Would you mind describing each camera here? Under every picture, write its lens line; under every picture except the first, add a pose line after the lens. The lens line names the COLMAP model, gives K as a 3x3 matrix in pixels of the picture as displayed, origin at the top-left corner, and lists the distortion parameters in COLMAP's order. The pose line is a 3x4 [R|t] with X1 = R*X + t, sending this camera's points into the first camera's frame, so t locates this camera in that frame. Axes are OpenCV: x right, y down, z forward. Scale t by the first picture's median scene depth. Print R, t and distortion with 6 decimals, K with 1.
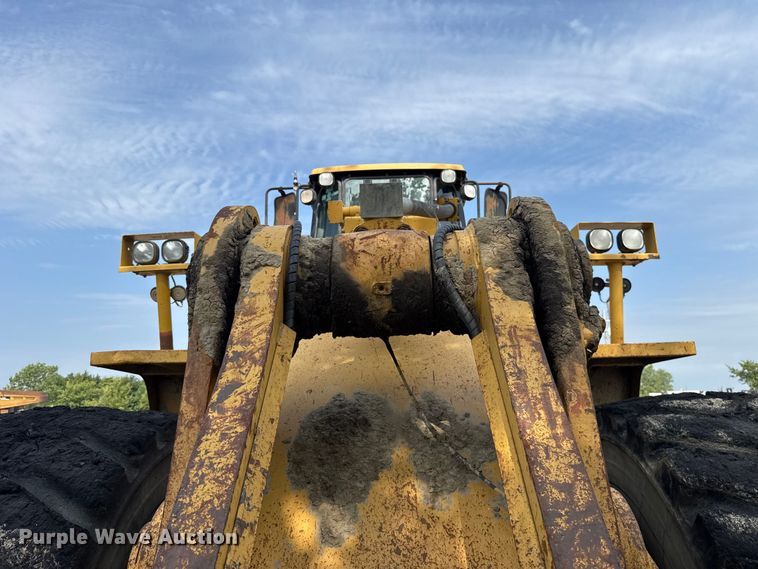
lens RADIAL K [[309.6, 0, 379.0], [0, 309.6, 284.5], [0, 0, 1]] dist [0.000551, 0.000006]
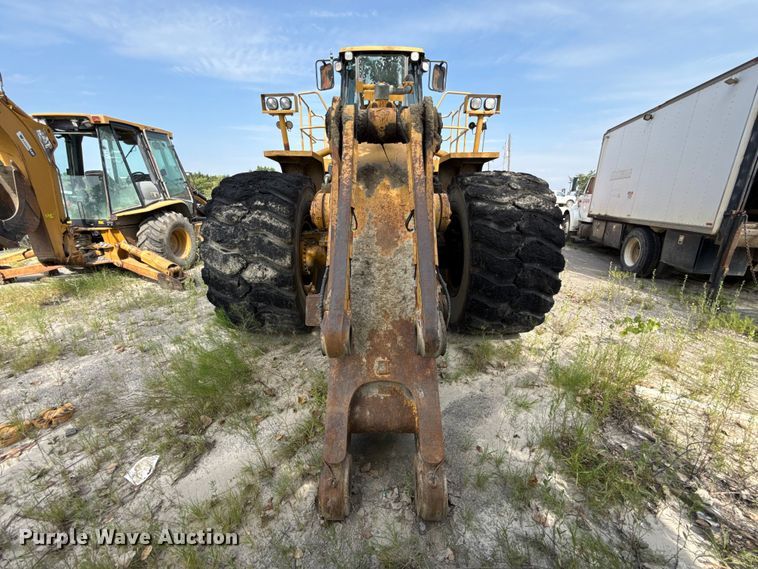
lens RADIAL K [[304.1, 0, 379.0], [0, 304.1, 284.5], [0, 0, 1]] dist [0.001747, 0.000075]
pose [[0.998022, -0.003593, 0.062766, -0.135483], [-0.028637, 0.862801, 0.504732, -0.106852], [-0.055968, -0.505531, 0.860991, -1.555389]]
